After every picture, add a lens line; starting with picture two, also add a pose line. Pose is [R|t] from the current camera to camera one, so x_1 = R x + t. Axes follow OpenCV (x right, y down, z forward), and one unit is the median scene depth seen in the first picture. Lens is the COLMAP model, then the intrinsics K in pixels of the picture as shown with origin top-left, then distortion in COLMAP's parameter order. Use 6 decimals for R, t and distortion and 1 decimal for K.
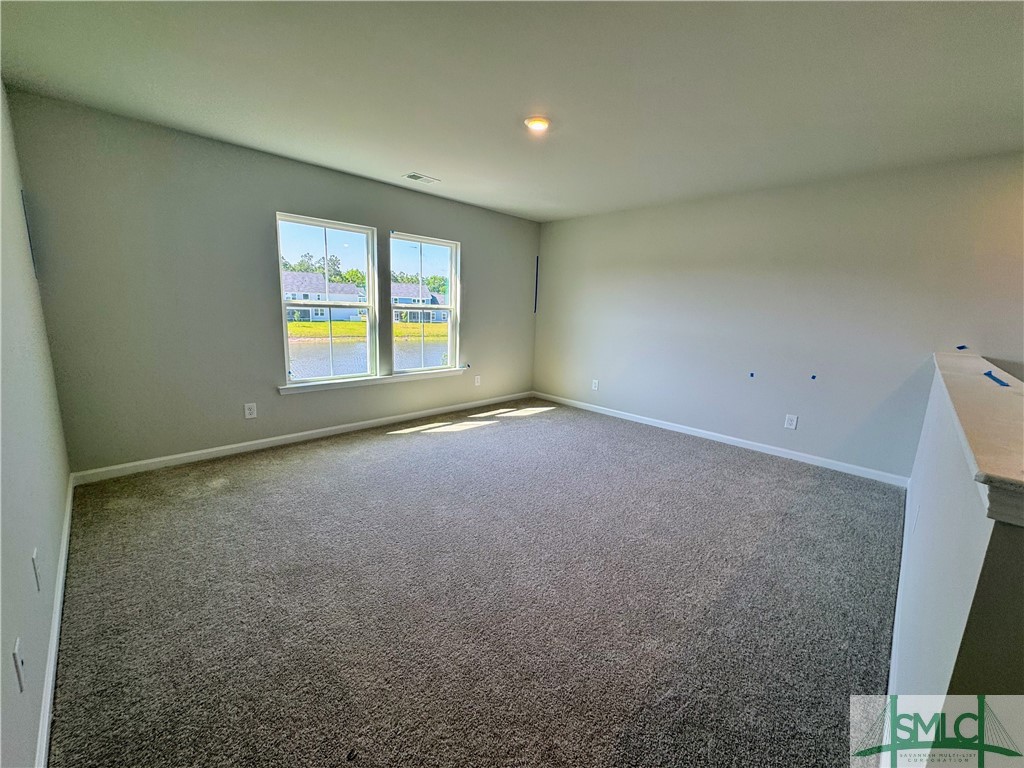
lens RADIAL K [[411.4, 0, 506.5], [0, 411.4, 381.0], [0, 0, 1]] dist [-0.001383, -0.000293]
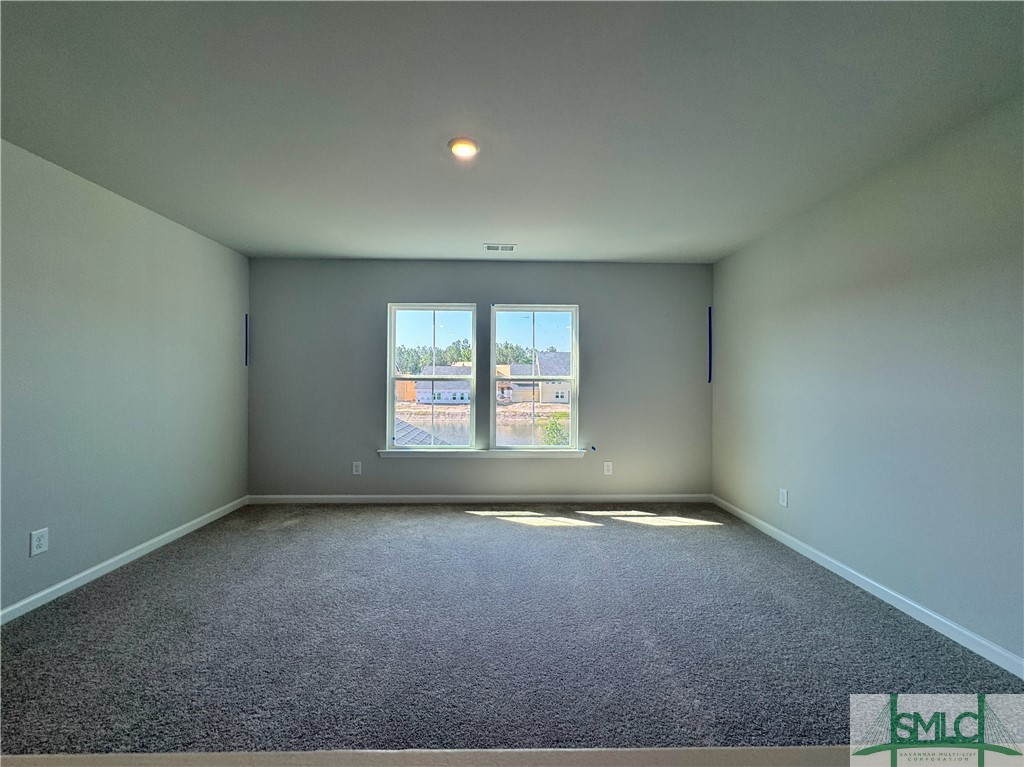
lens RADIAL K [[411.4, 0, 506.5], [0, 411.4, 380.5], [0, 0, 1]] dist [-0.001383, -0.000293]
pose [[0.725897, -0.033585, -0.686983, 0.416587], [-0.102494, 0.982373, -0.156326, -0.027959], [0.680124, 0.183888, 0.709659, 0.336231]]
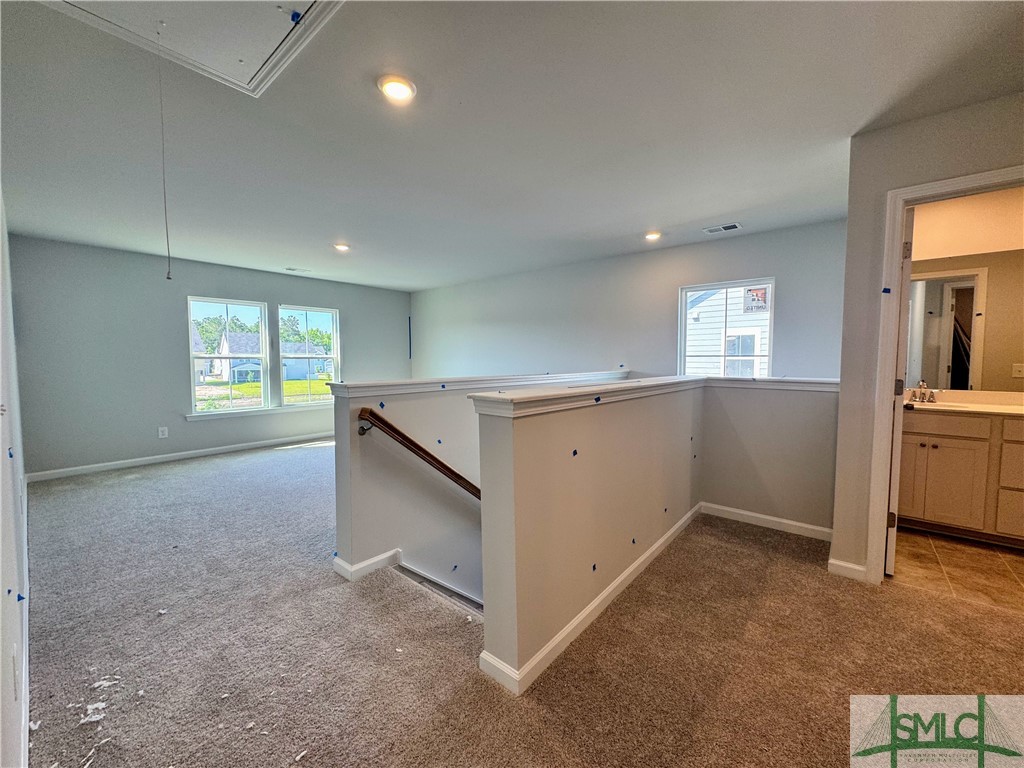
lens RADIAL K [[411.4, 0, 506.5], [0, 411.4, 381.0], [0, 0, 1]] dist [-0.001383, -0.000293]
pose [[0.995565, -0.042009, 0.084172, 0.358003], [0.052243, 0.990989, -0.123337, 0.109064], [-0.078233, 0.127187, 0.988789, -0.414028]]
